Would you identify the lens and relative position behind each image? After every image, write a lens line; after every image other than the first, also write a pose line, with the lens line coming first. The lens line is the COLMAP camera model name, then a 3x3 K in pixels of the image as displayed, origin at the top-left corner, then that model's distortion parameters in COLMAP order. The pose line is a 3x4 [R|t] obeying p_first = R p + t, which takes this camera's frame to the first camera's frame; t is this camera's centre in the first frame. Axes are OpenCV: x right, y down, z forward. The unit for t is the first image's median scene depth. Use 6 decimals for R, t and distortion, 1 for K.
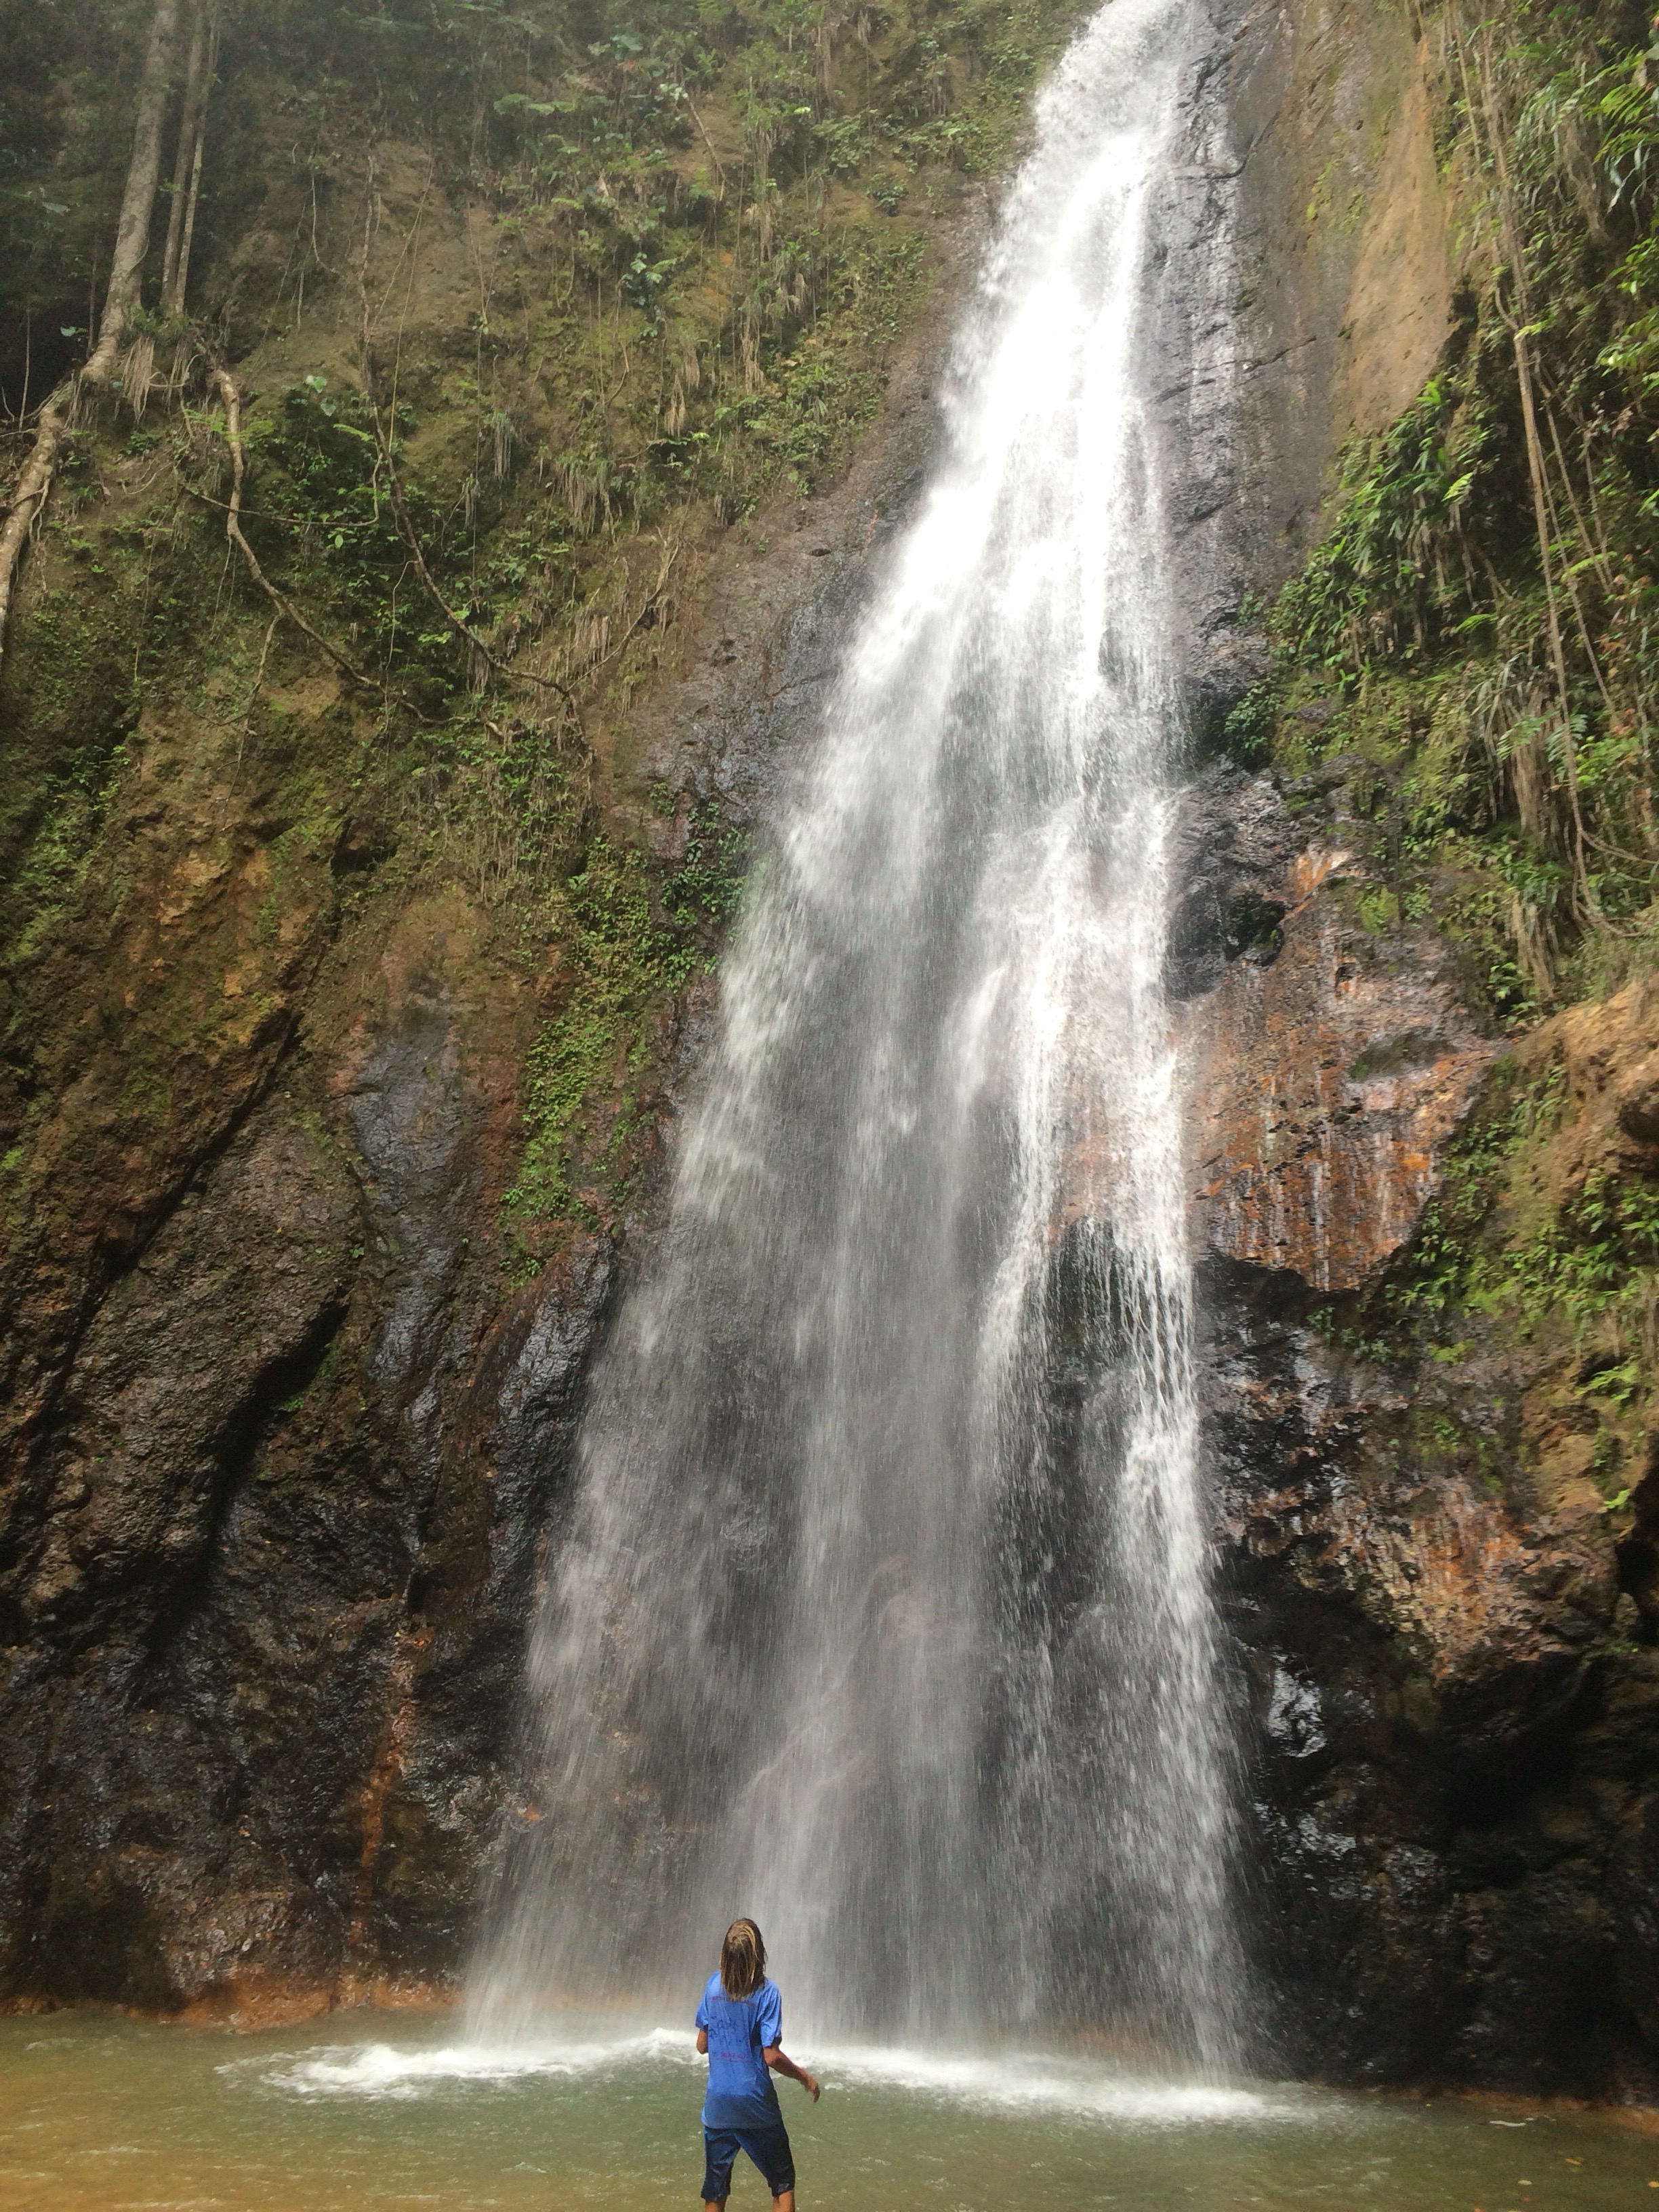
lens RADIAL K [[1891.0, 0, 818.3], [0, 1891.0, 1100.5], [0, 0, 1]] dist [0.079990, -0.109798]
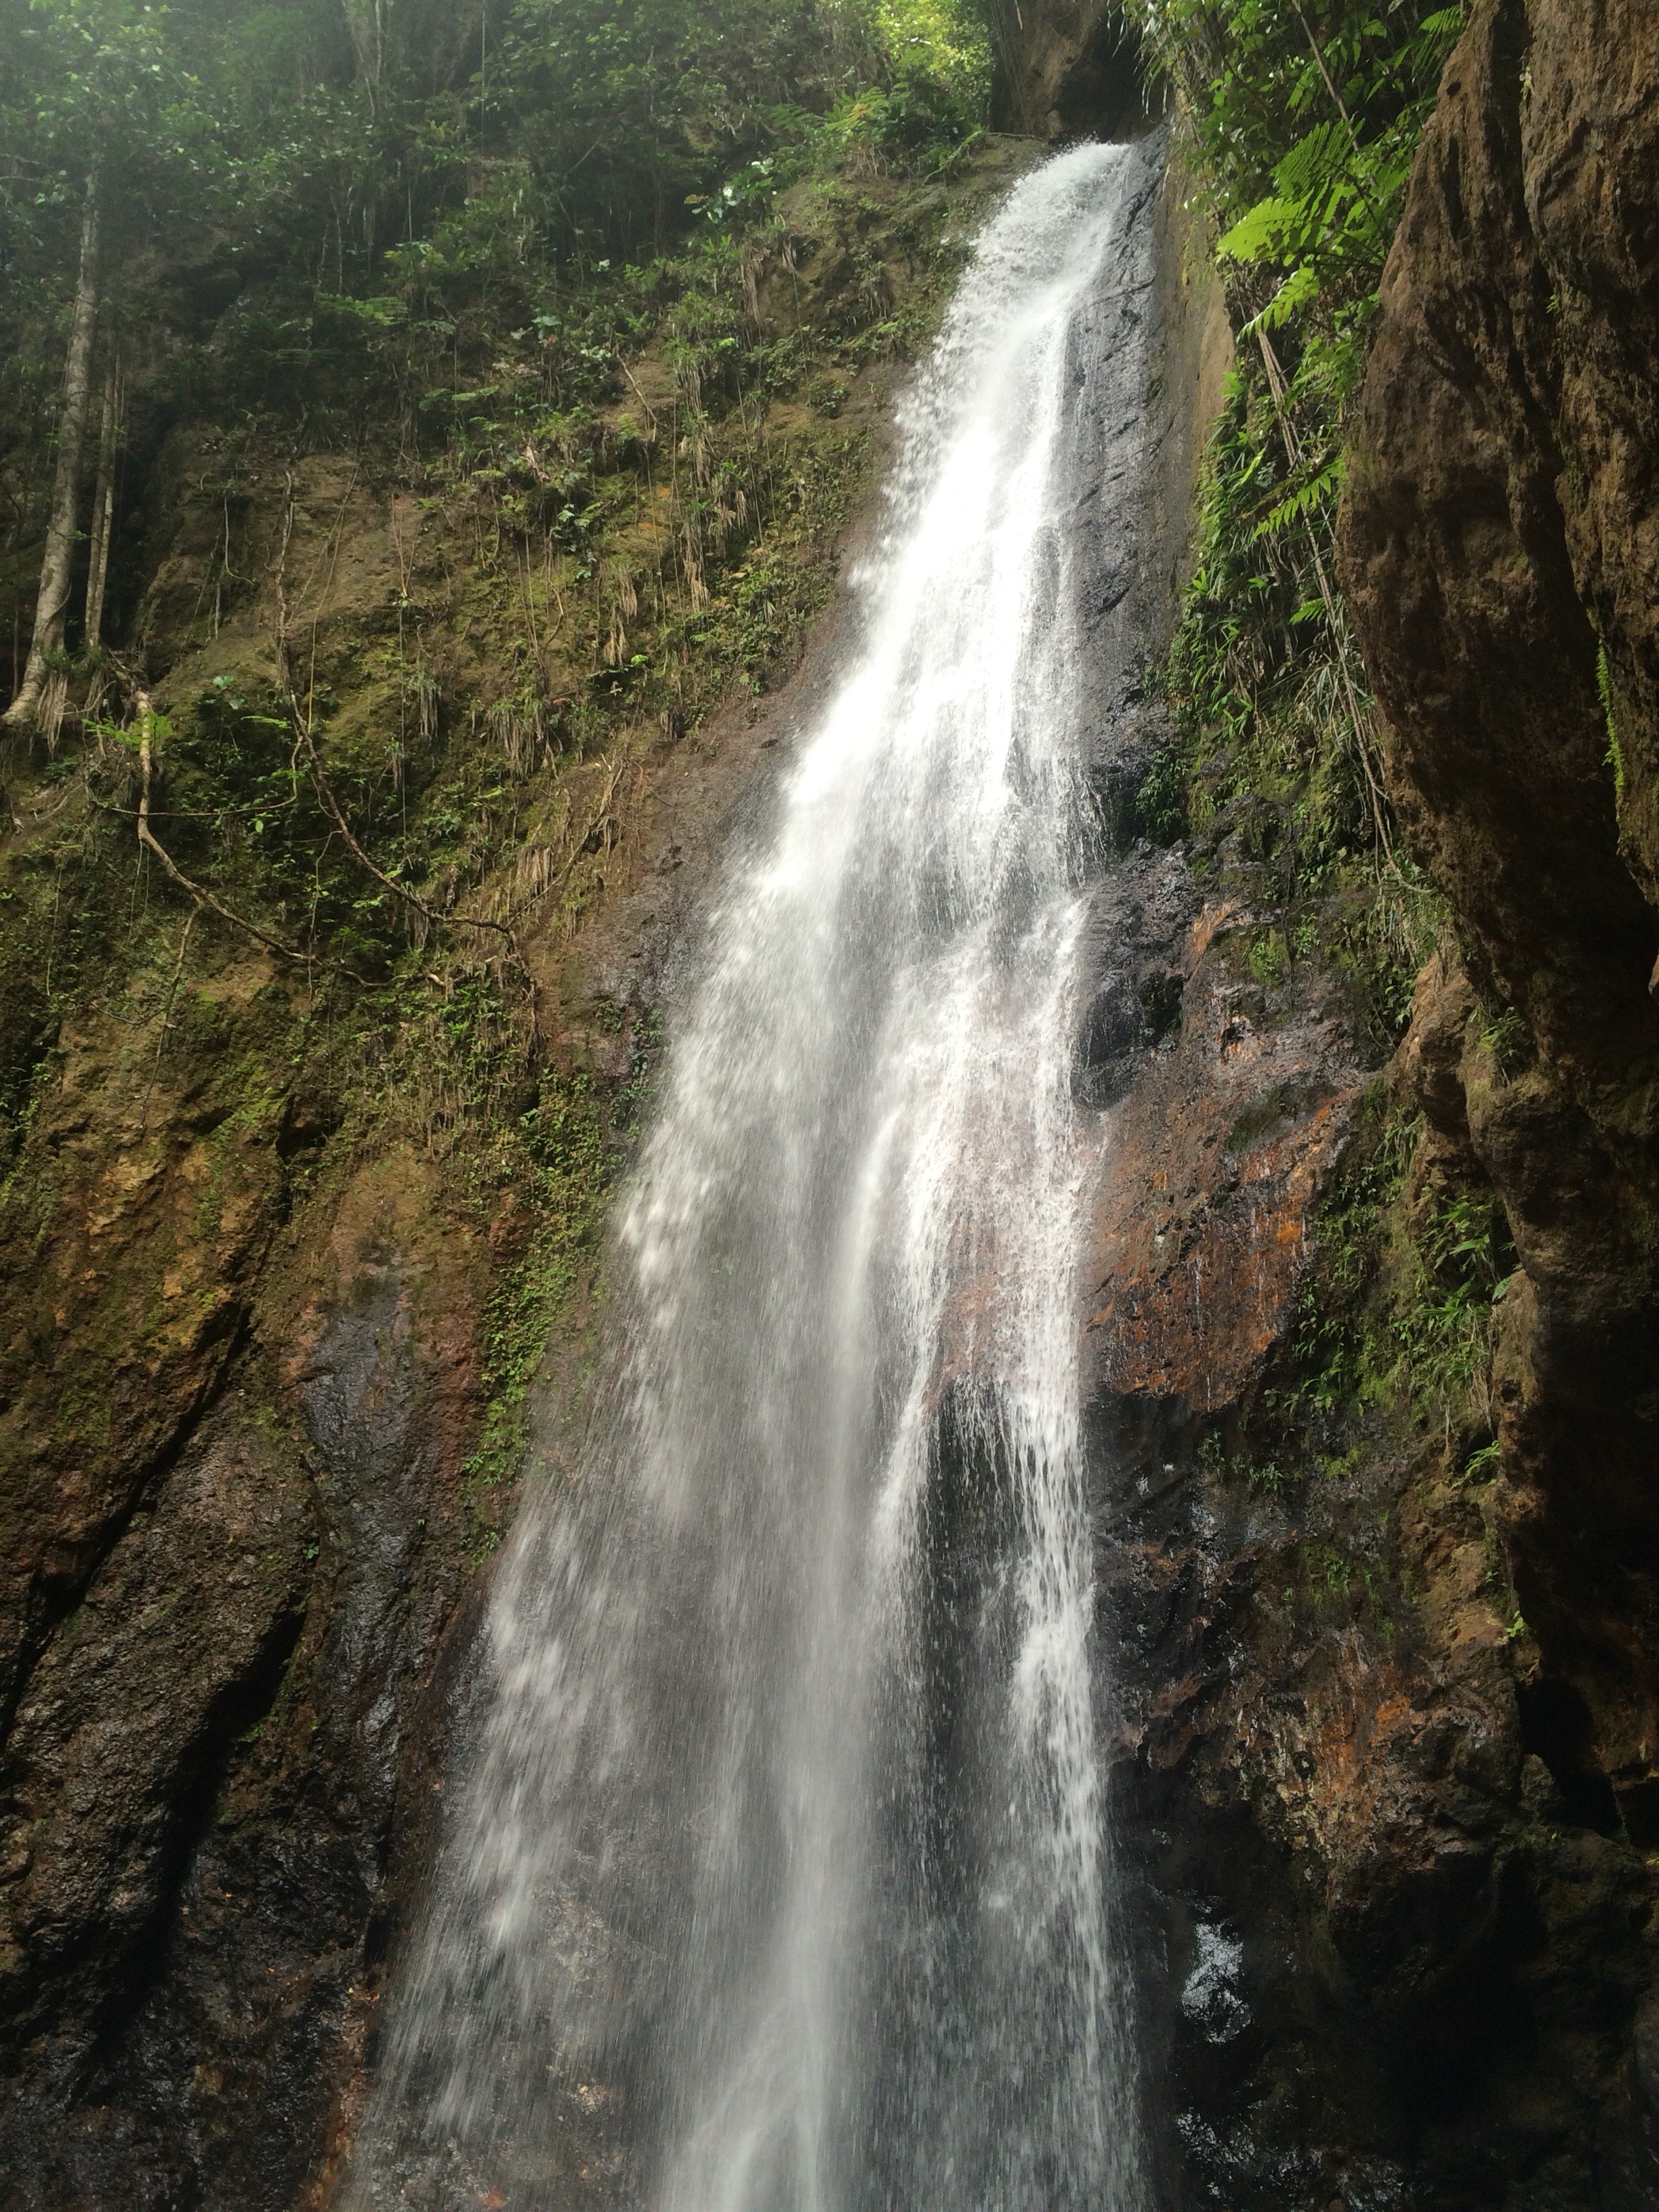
lens RADIAL K [[1891.0, 0, 809.8], [0, 1891.0, 1096.1], [0, 0, 1]] dist [0.079990, -0.109798]
pose [[0.969011, -0.181733, -0.167302, 0.193219], [0.154806, 0.974572, -0.162001, 0.054707], [0.192489, 0.131082, 0.972505, 0.132473]]
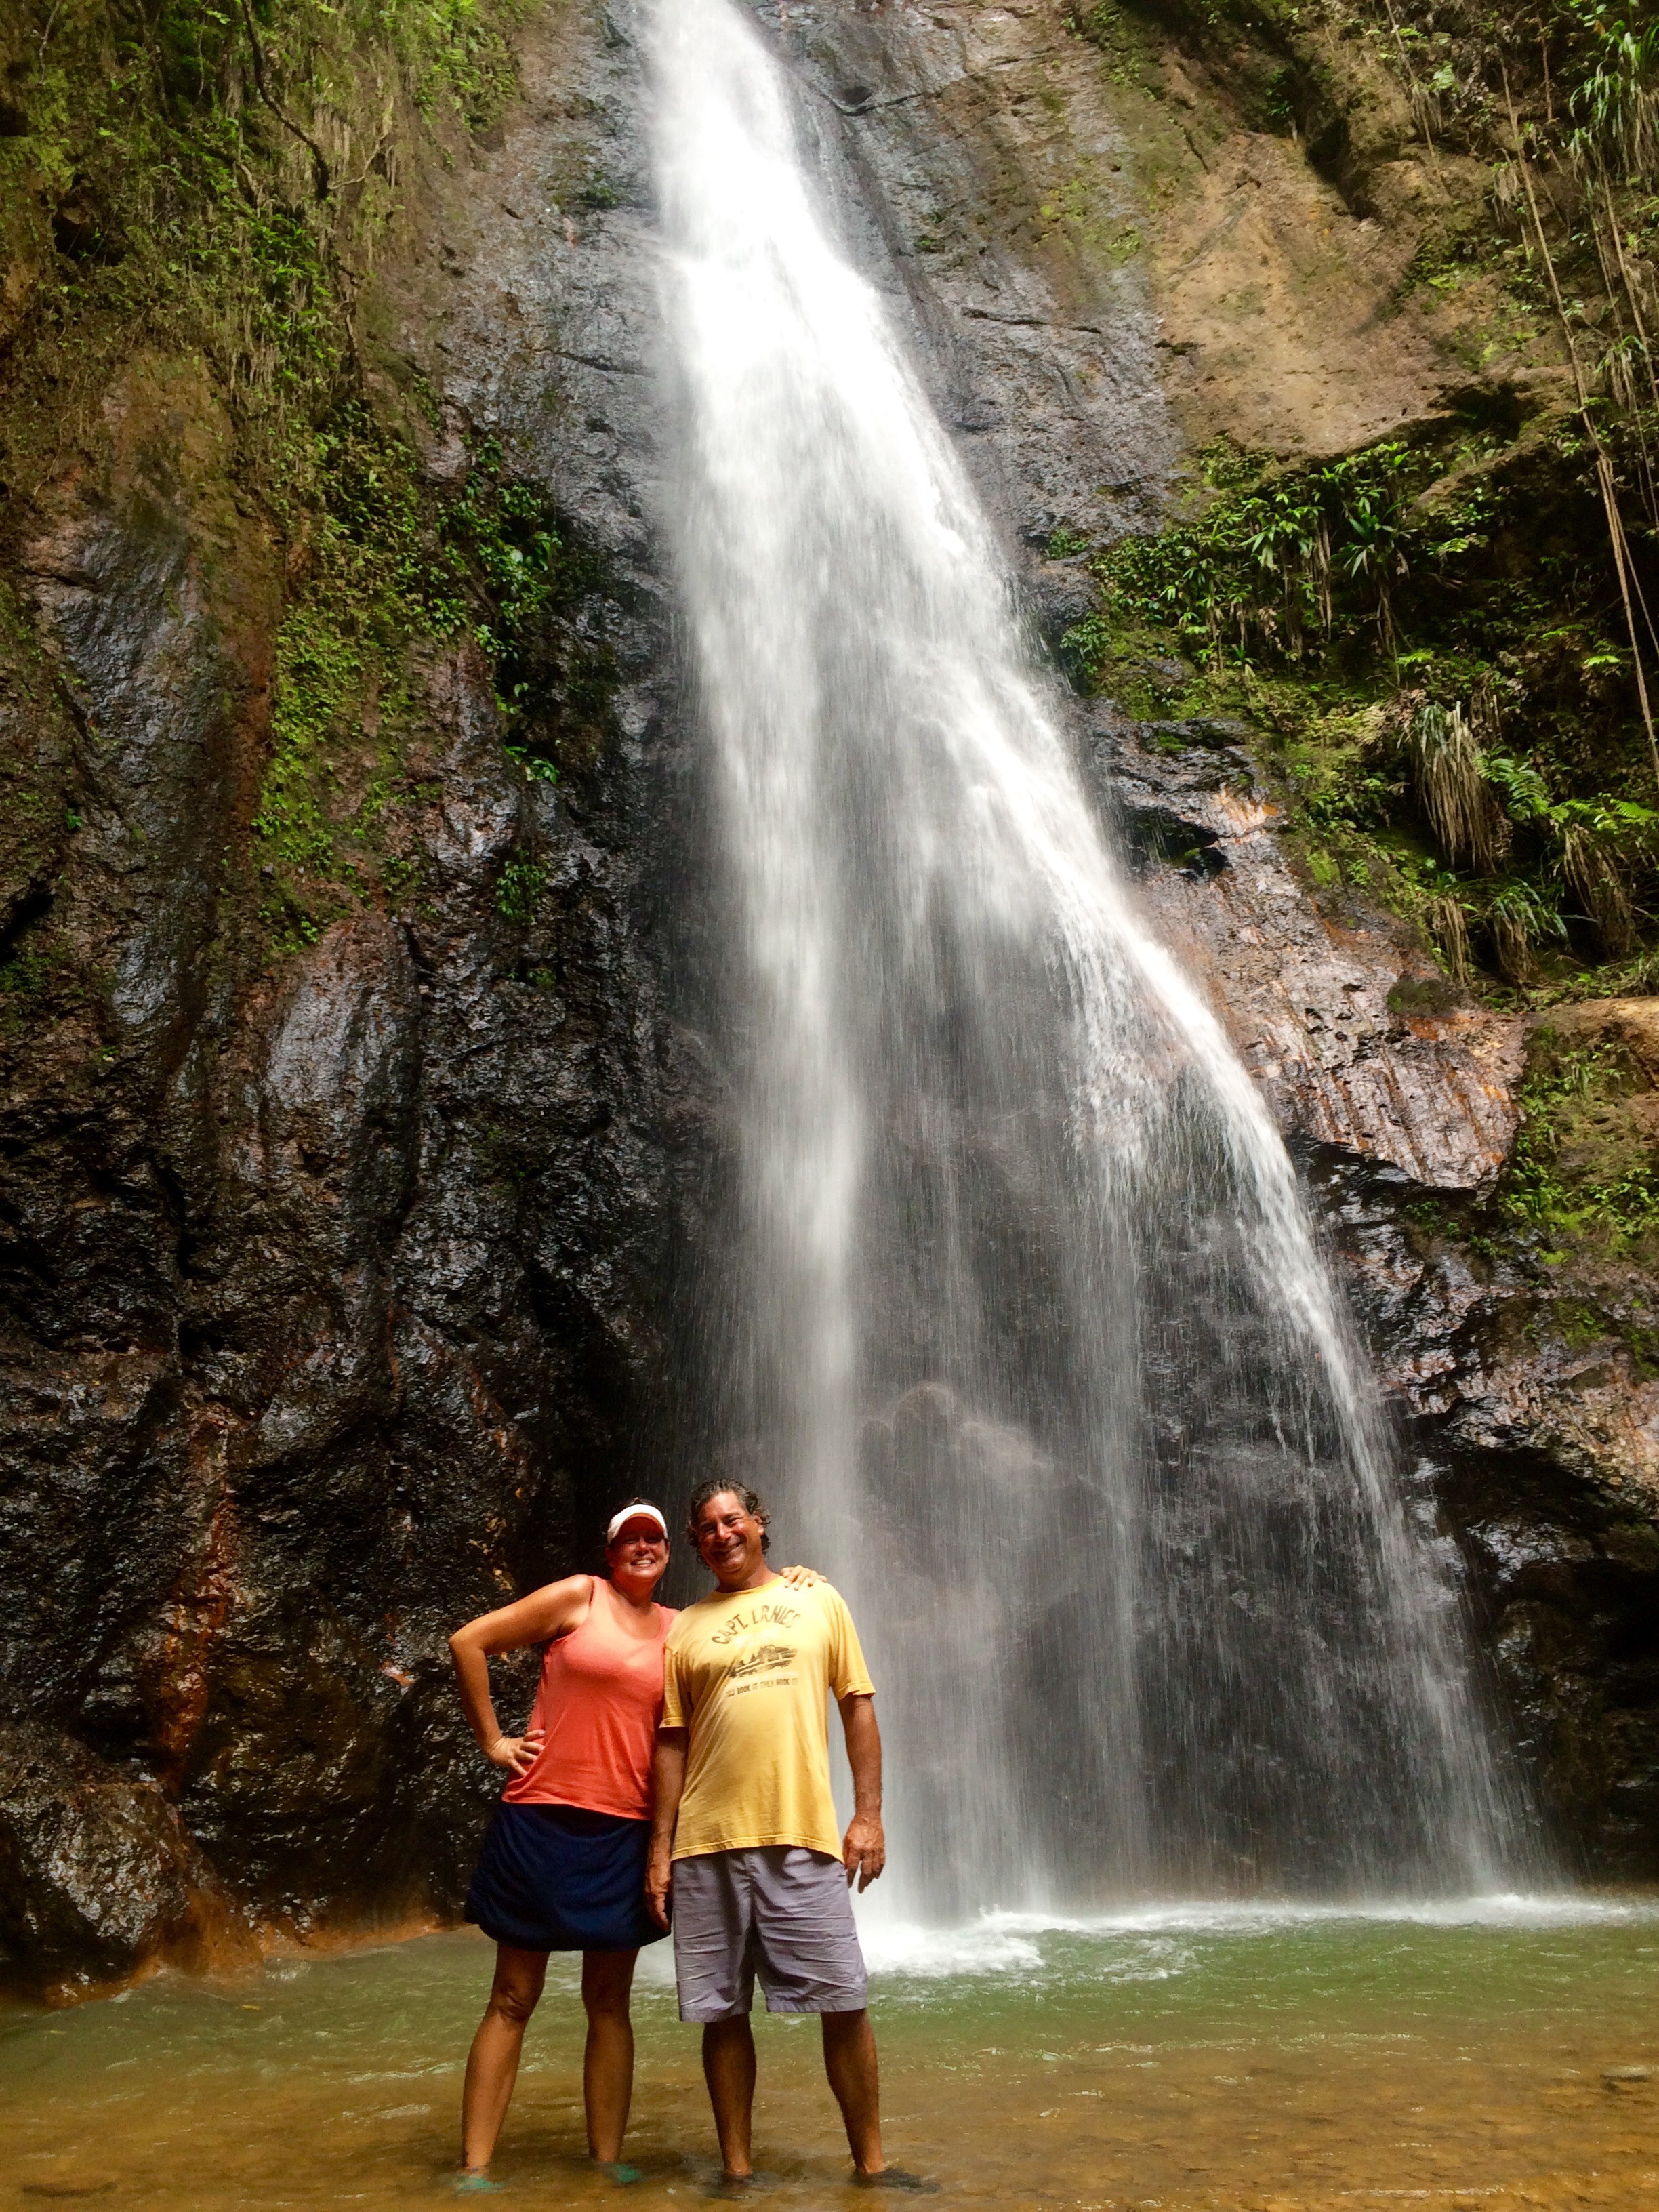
lens RADIAL K [[1891.0, 0, 856.6], [0, 1891.0, 1101.2], [0, 0, 1]] dist [0.079990, -0.109798]
pose [[0.617289, 0.247458, 0.746806, -0.565726], [-0.238405, 0.963449, -0.122185, 0.196358], [-0.749745, -0.102619, 0.653722, 0.396894]]
